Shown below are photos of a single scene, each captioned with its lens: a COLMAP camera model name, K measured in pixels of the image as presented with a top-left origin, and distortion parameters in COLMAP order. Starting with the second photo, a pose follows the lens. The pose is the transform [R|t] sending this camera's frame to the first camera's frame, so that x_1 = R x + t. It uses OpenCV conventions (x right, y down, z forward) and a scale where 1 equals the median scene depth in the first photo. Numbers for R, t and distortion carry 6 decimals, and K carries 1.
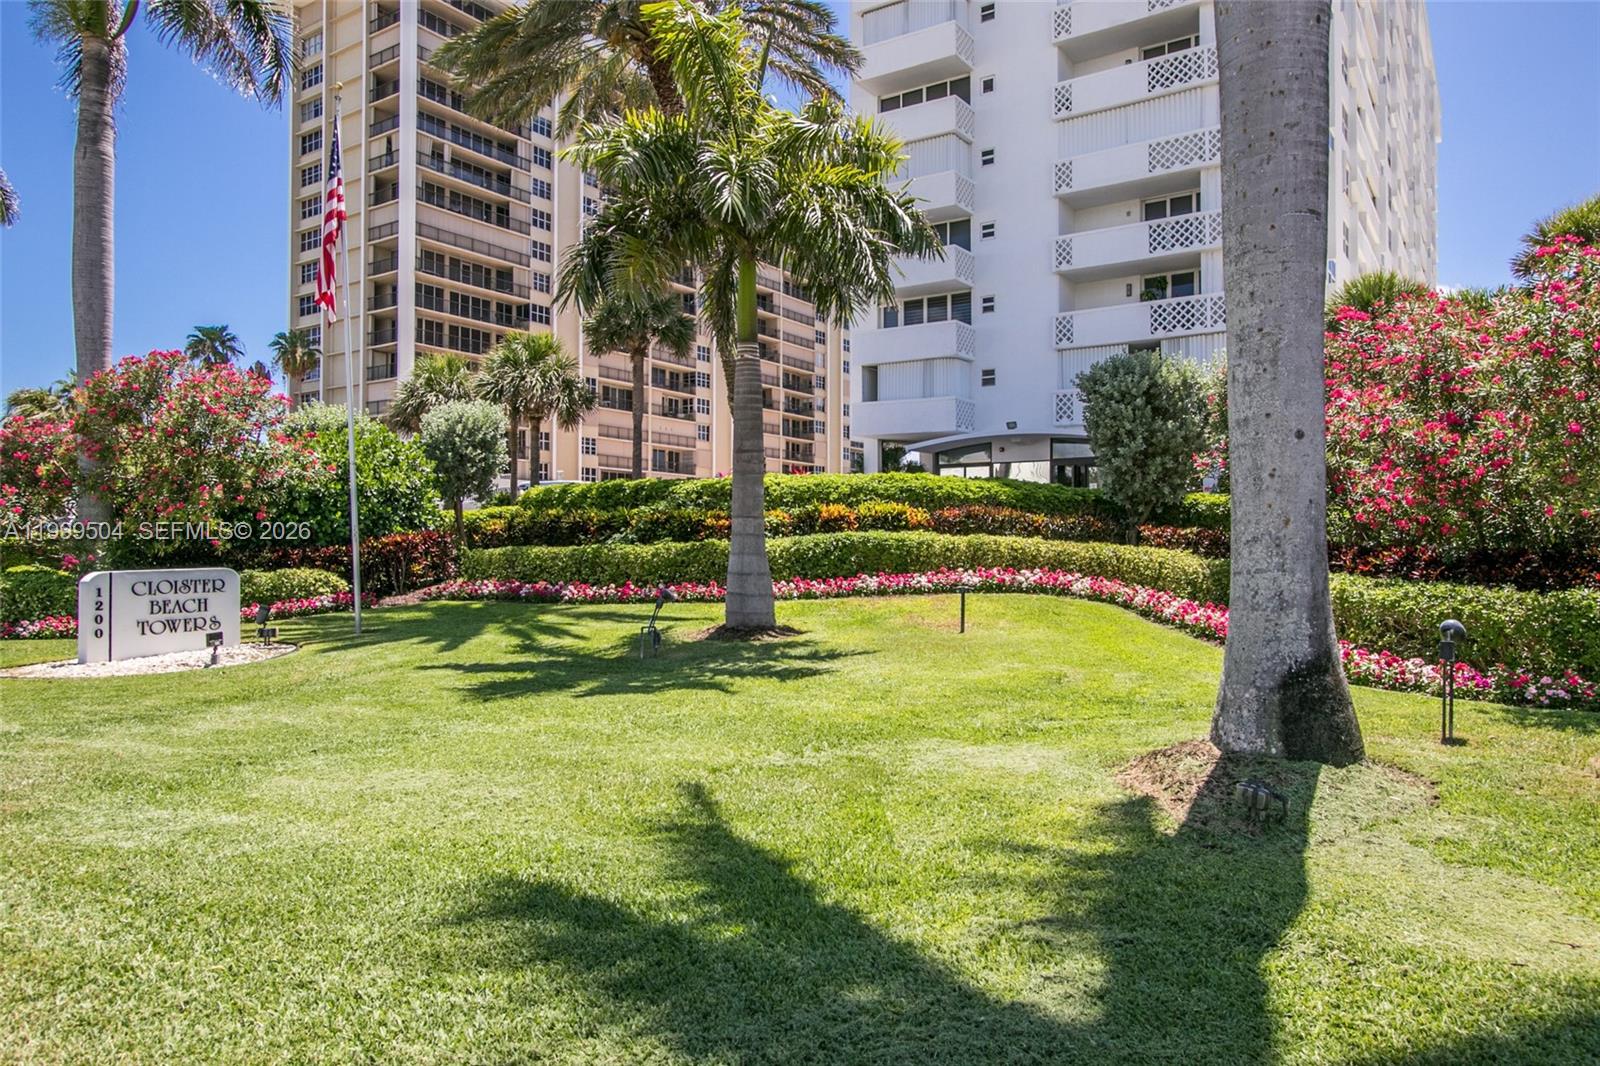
lens RADIAL K [[1053.9, 0, 800.0], [0, 1053.9, 533.0], [0, 0, 1]] dist [-0.001835, 0.020075]
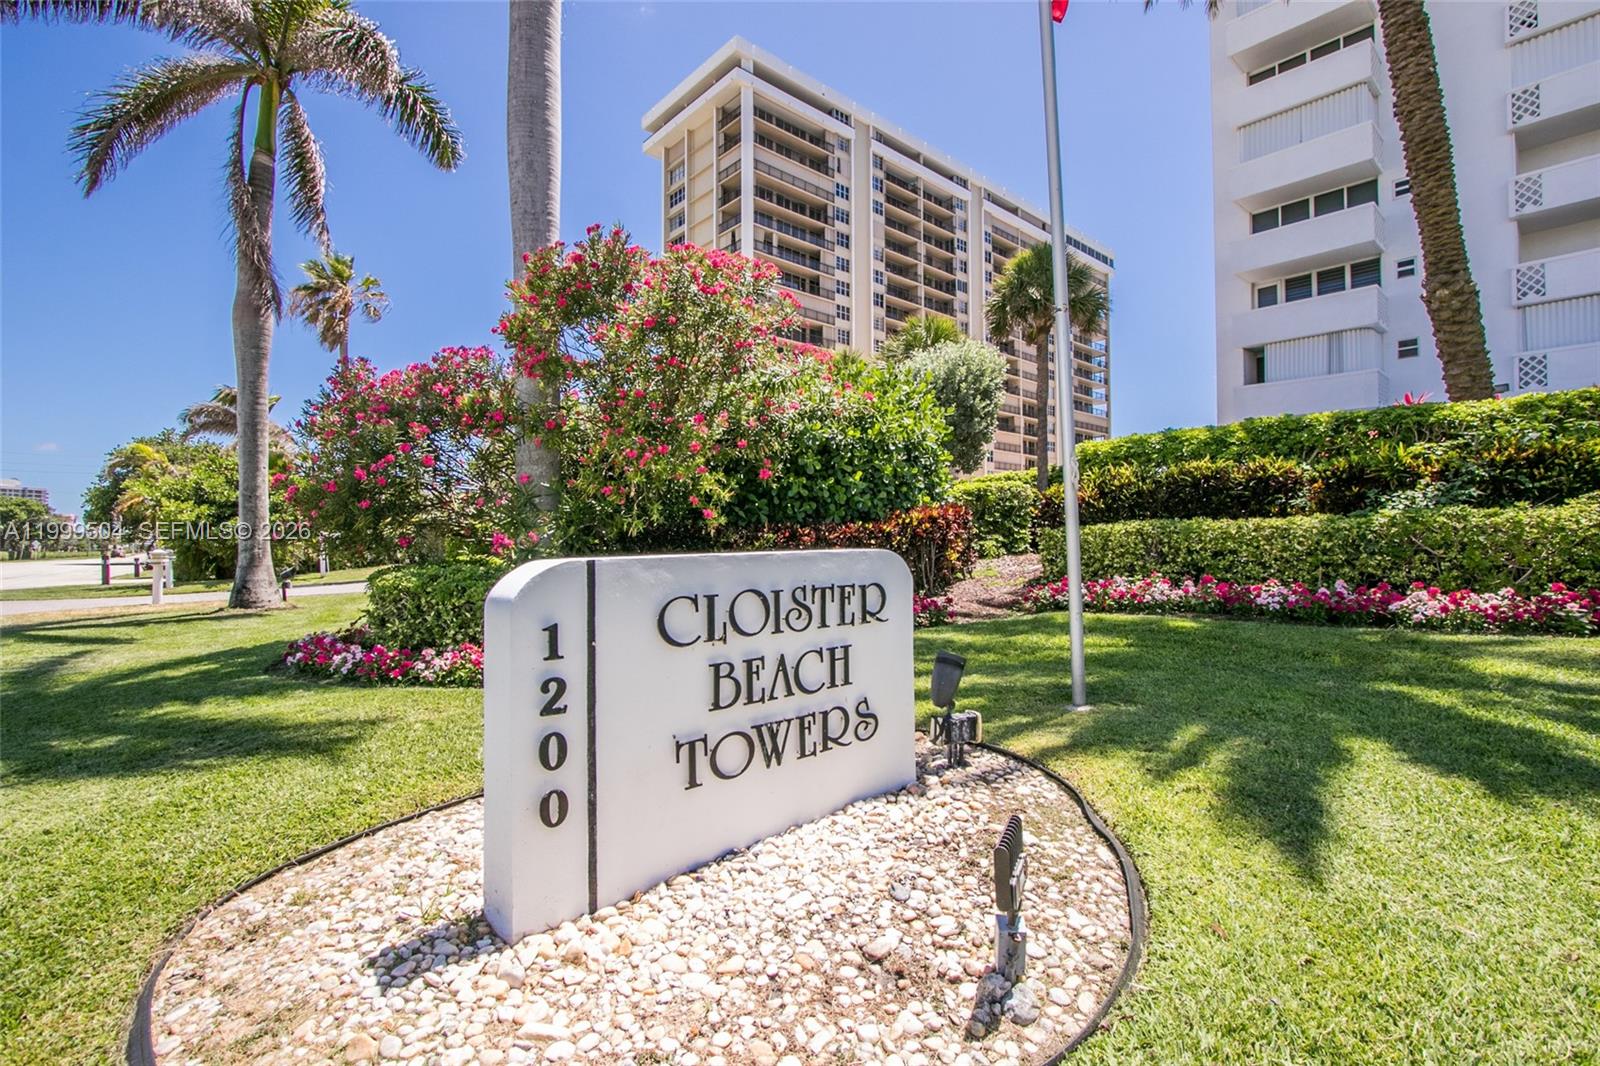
lens RADIAL K [[727.9, 0, 800.0], [0, 727.9, 533.0], [0, 0, 1]] dist [0.001343, 0.000443]
pose [[0.970635, -0.008321, -0.240415, -0.185382], [0.007370, 0.999961, -0.004852, 0.010465], [0.240446, 0.002938, 0.970658, 0.278010]]
